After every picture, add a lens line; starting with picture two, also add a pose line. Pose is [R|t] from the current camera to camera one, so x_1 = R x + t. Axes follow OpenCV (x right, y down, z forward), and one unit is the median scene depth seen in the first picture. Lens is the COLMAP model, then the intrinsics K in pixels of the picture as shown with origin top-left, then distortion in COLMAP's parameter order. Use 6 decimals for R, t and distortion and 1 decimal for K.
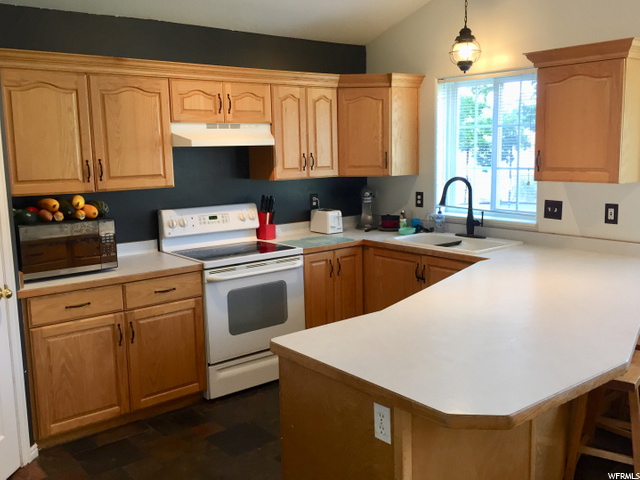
lens RADIAL K [[603.1, 0, 320.8], [0, 603.1, 237.7], [0, 0, 1]] dist [0.009112, 0.000000]
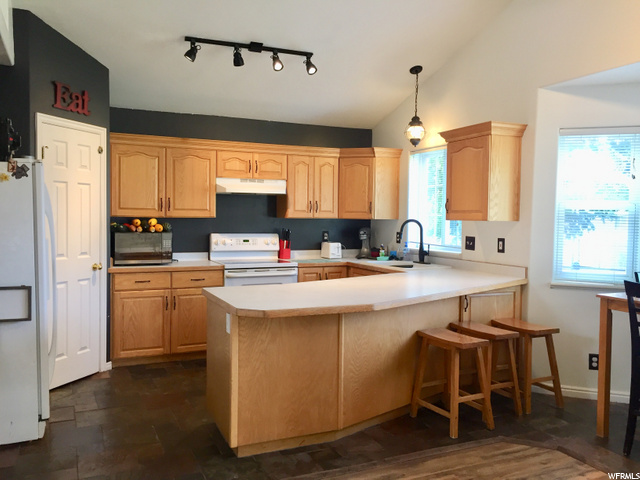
lens RADIAL K [[536.7, 0, 319.4], [0, 536.7, 241.0], [0, 0, 1]] dist [0.014045, 0.018796]
pose [[0.964443, 0.041185, -0.261063, 0.389442], [-0.068704, 0.992893, -0.097176, 0.094843], [0.255206, 0.111656, 0.960418, -0.274840]]
